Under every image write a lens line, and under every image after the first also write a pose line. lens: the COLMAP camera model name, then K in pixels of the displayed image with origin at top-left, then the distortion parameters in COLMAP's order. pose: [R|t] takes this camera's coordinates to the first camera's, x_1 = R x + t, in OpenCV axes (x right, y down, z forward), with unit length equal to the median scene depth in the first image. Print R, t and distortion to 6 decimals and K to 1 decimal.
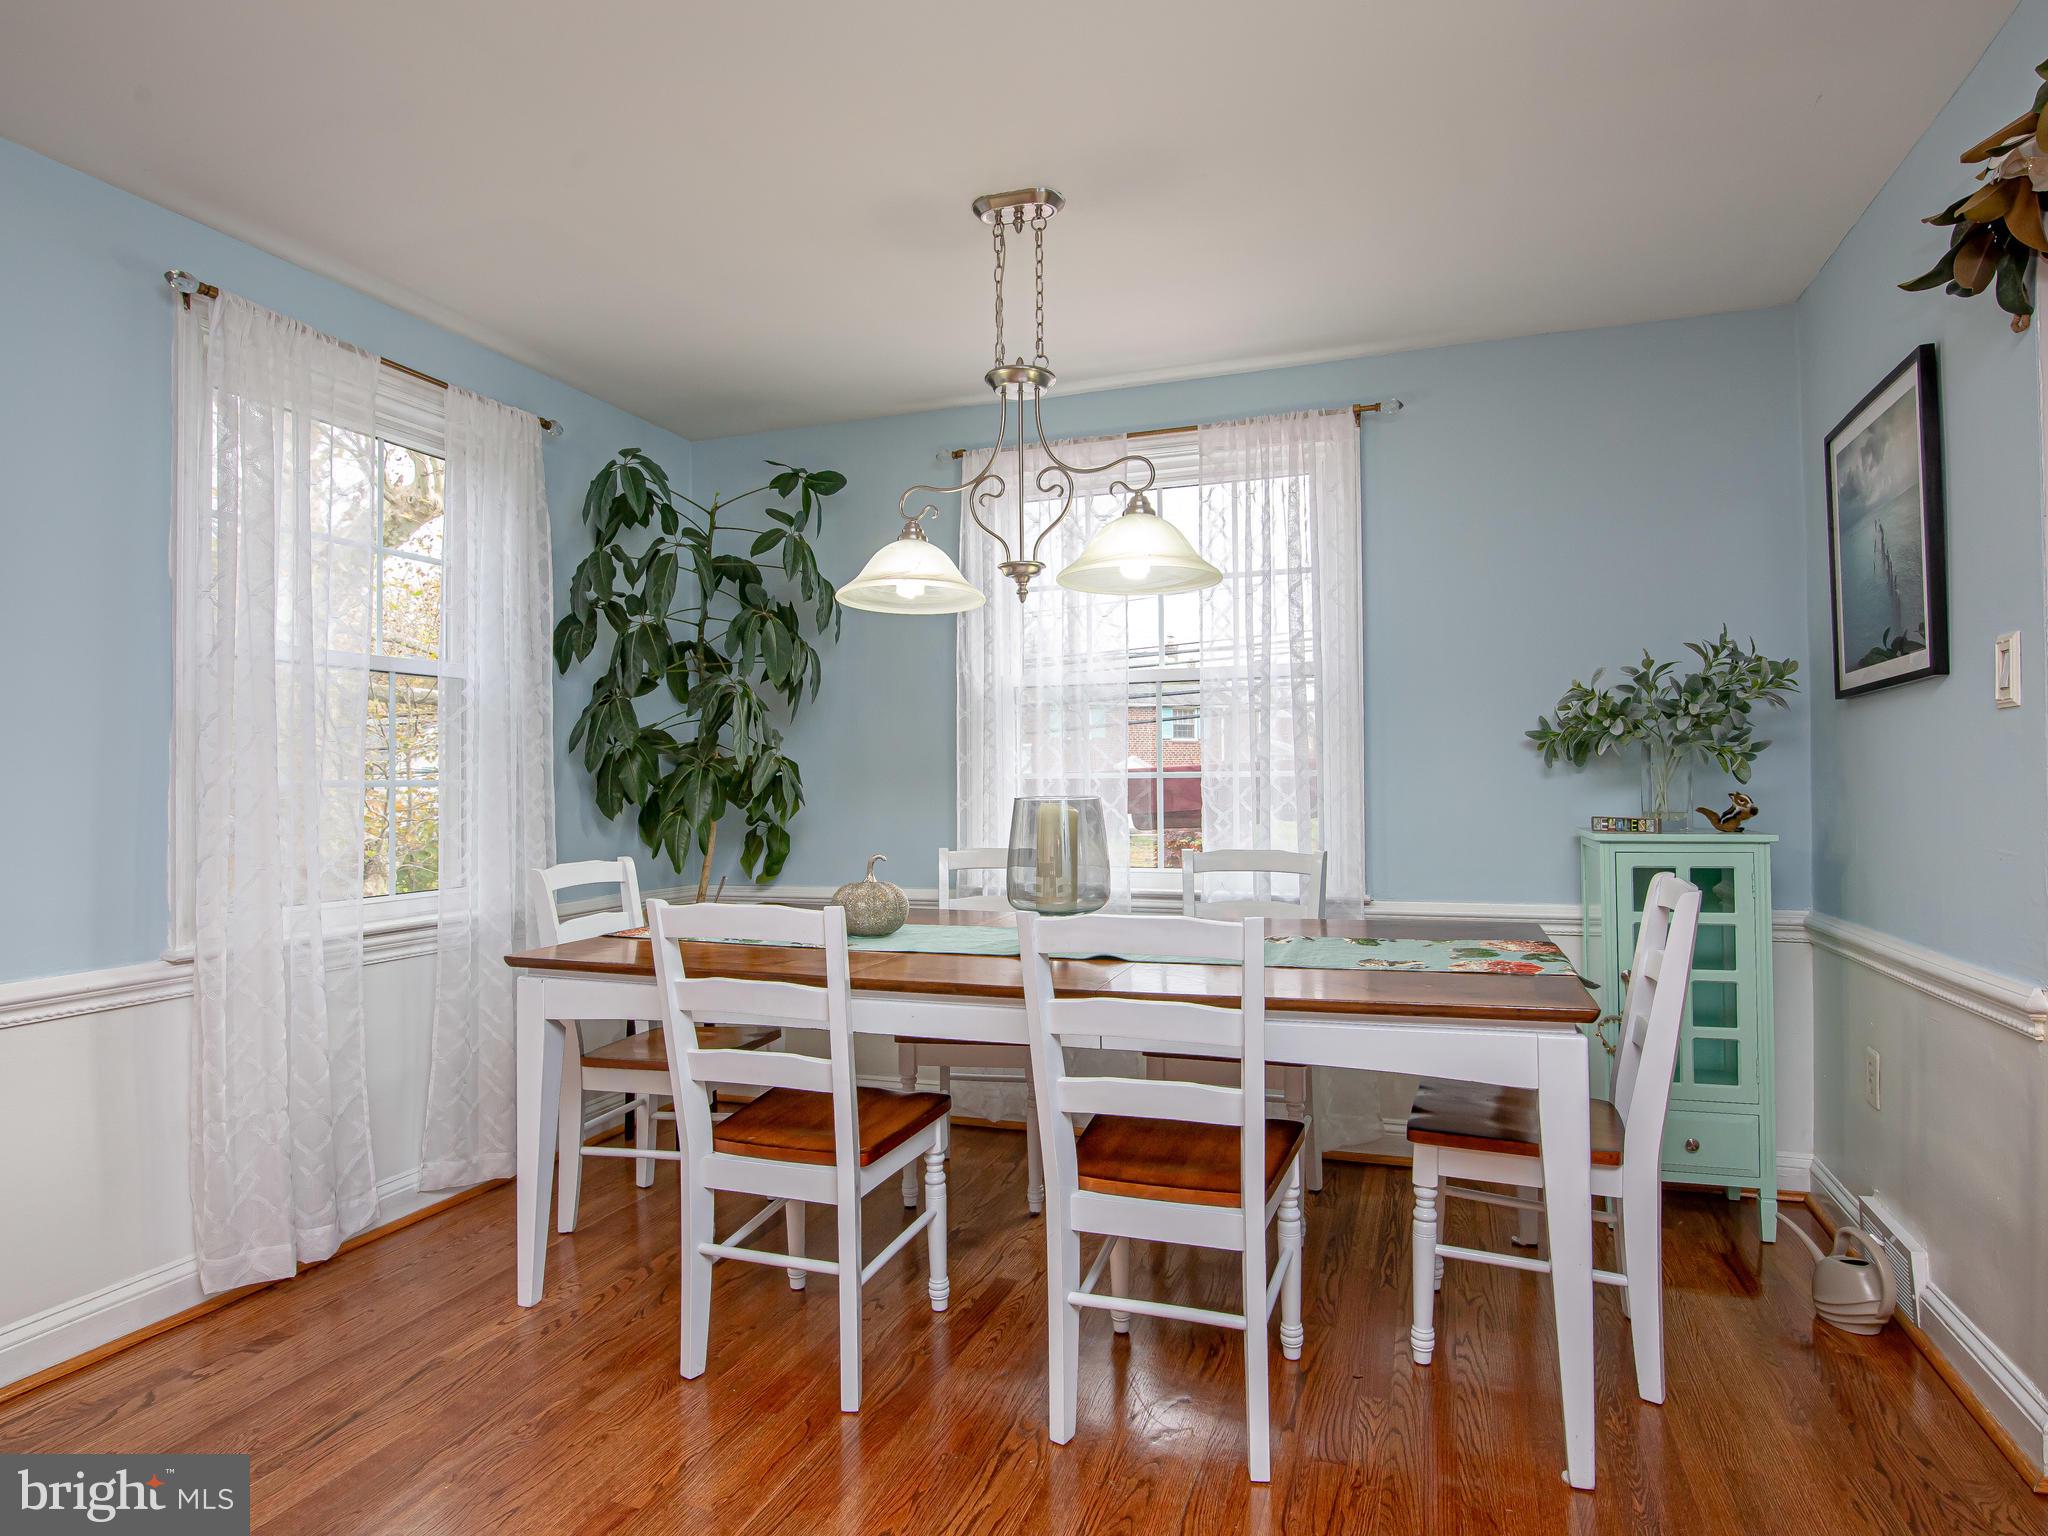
lens RADIAL K [[1181.8, 0, 1024.0], [0, 1181.8, 768.0], [0, 0, 1]] dist [-0.016029, -0.000651]
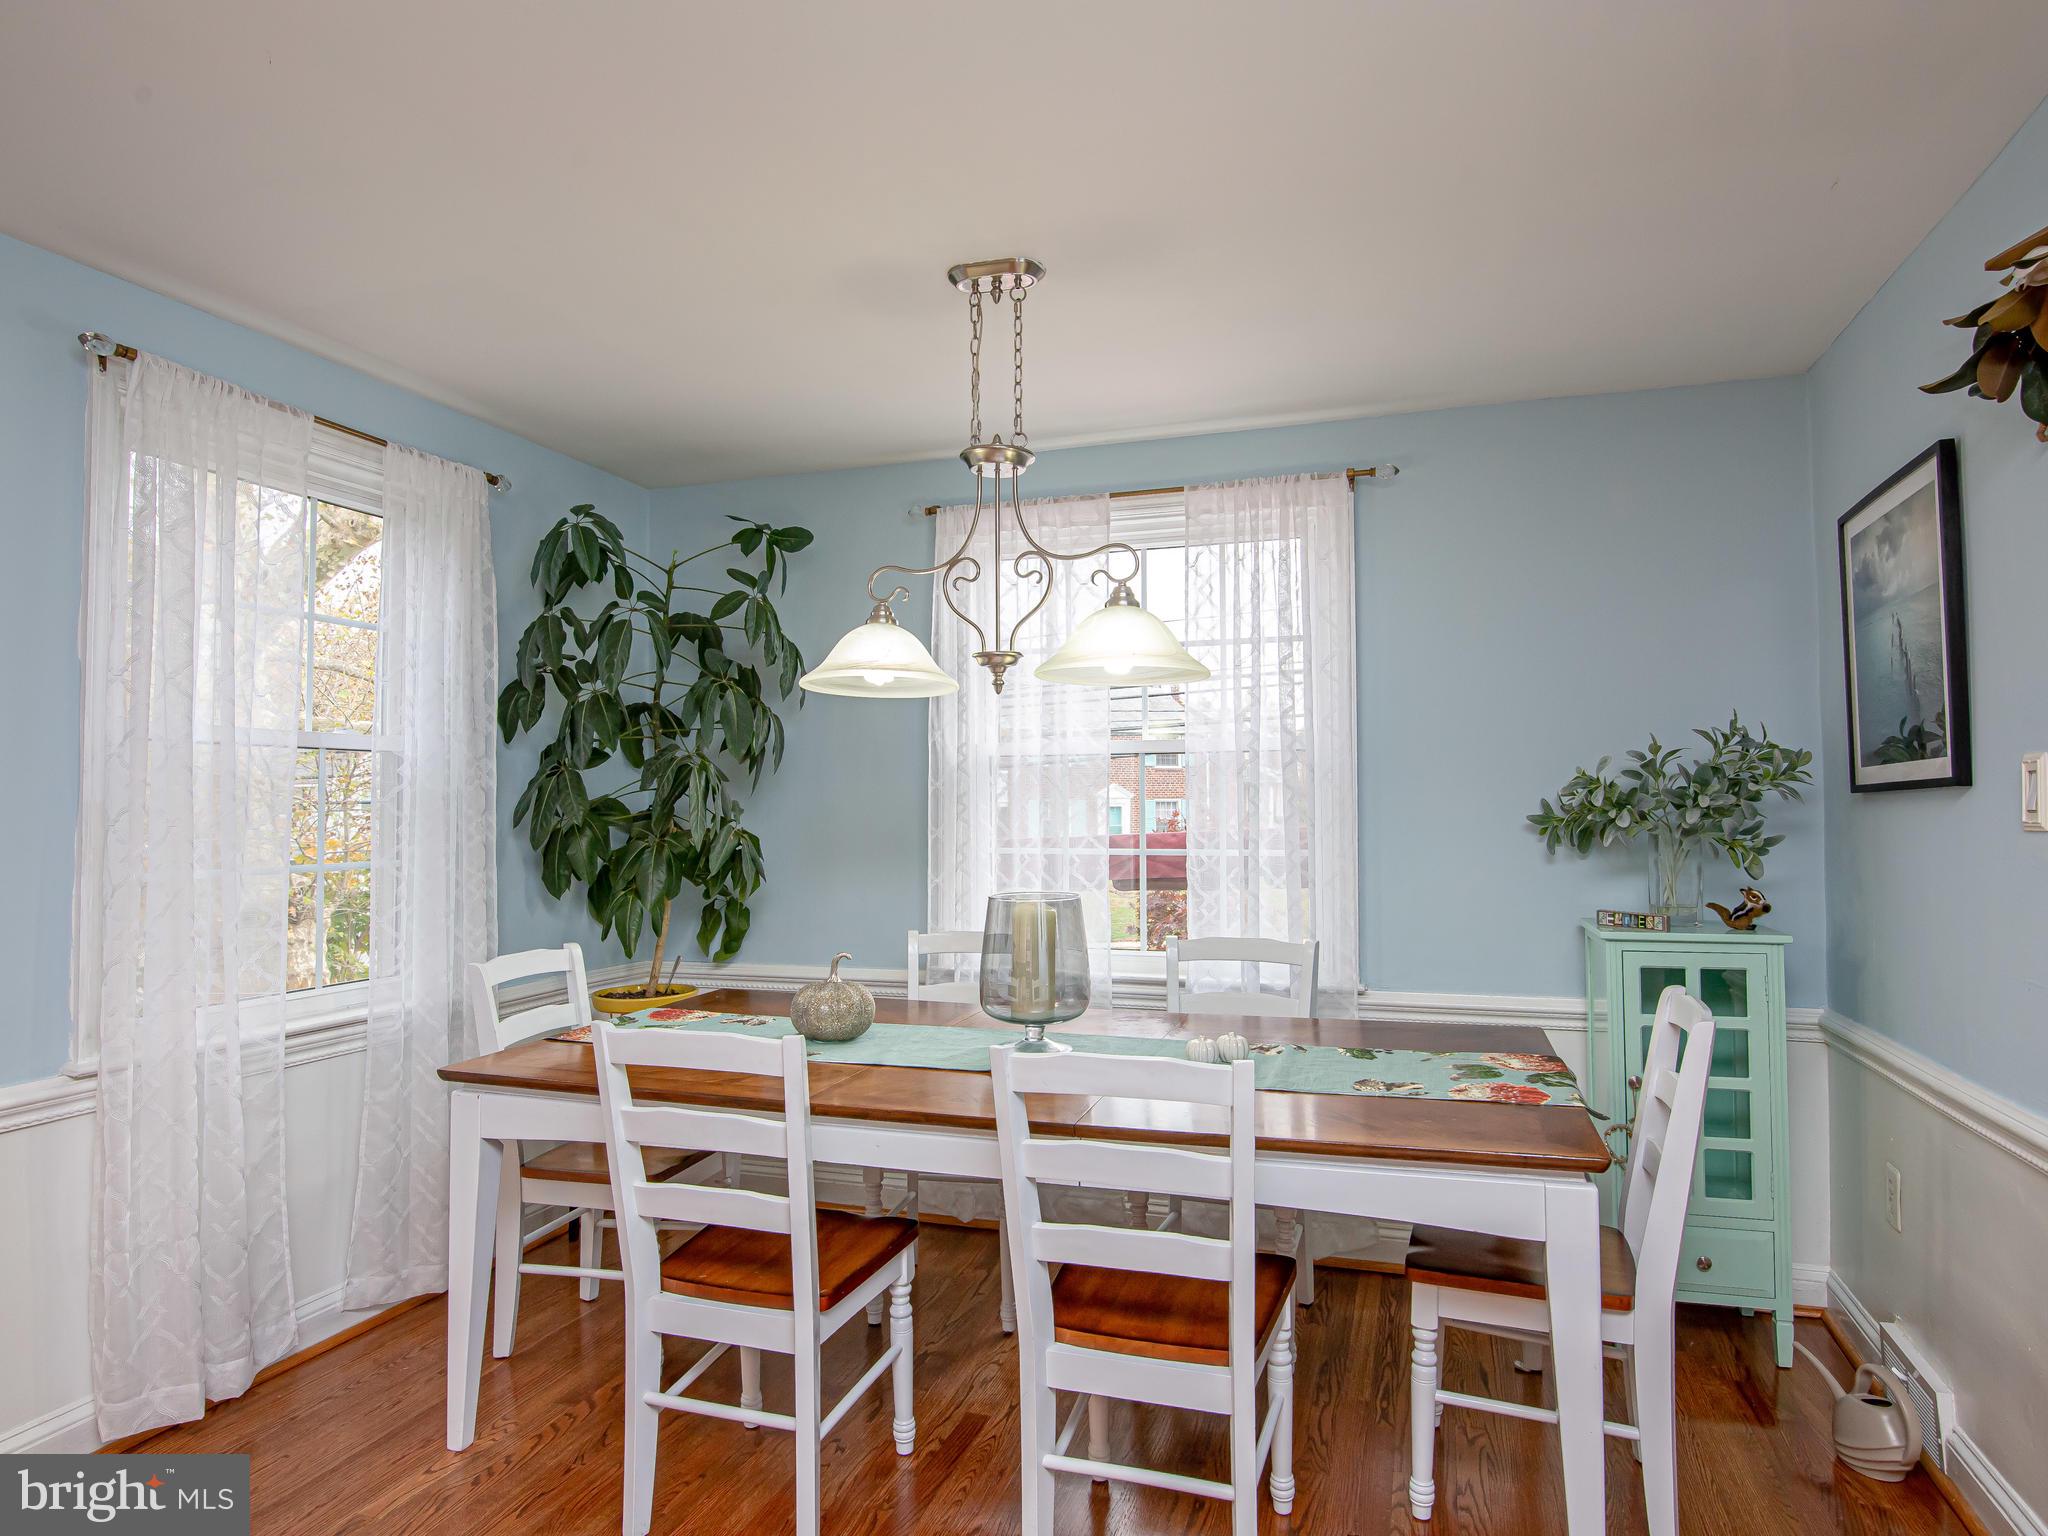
lens RADIAL K [[1237.1, 0, 1025.5], [0, 1237.1, 765.5], [0, 0, 1]] dist [-0.013658, -0.000839]
pose [[0.999775, 0.005782, 0.020402, 0.000544], [-0.005374, 0.999786, -0.019965, -0.058655], [-0.020513, 0.019850, 0.999593, 0.014520]]
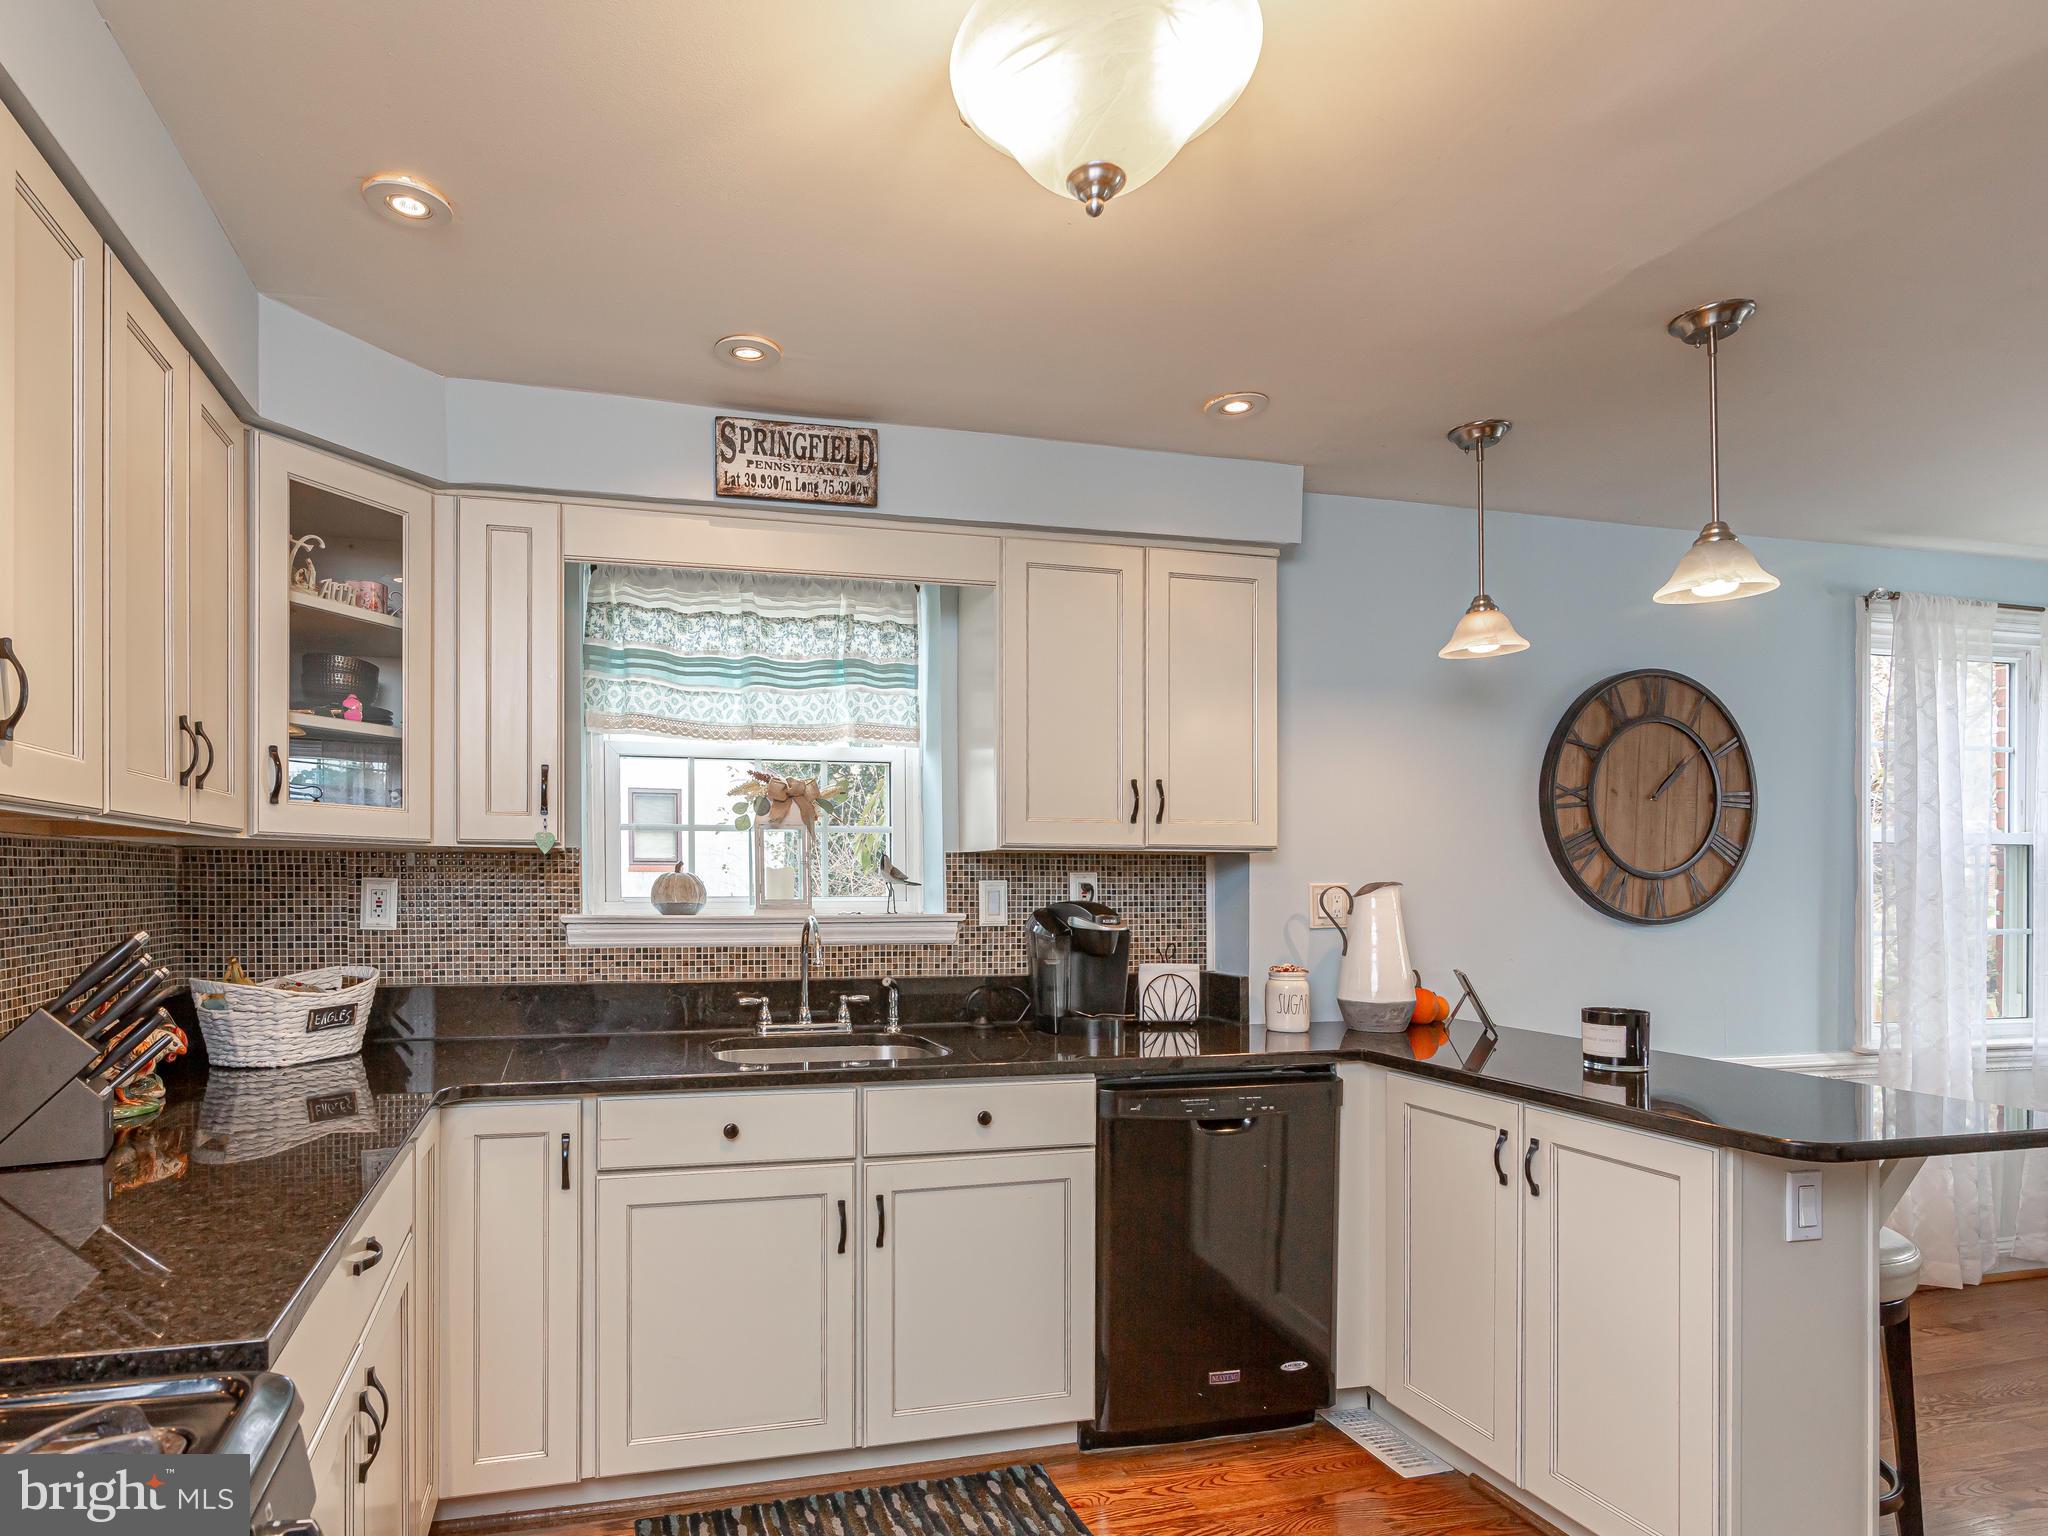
lens RADIAL K [[1106.6, 0, 846.3], [0, 1106.6, 882.3], [0, 0, 1]] dist [0.000673, -0.000368]
pose [[0.543124, 0.008255, -0.839612, -0.227085], [0.005002, 0.999902, 0.013067, -0.070817], [0.839637, -0.011297, 0.543030, -0.774413]]
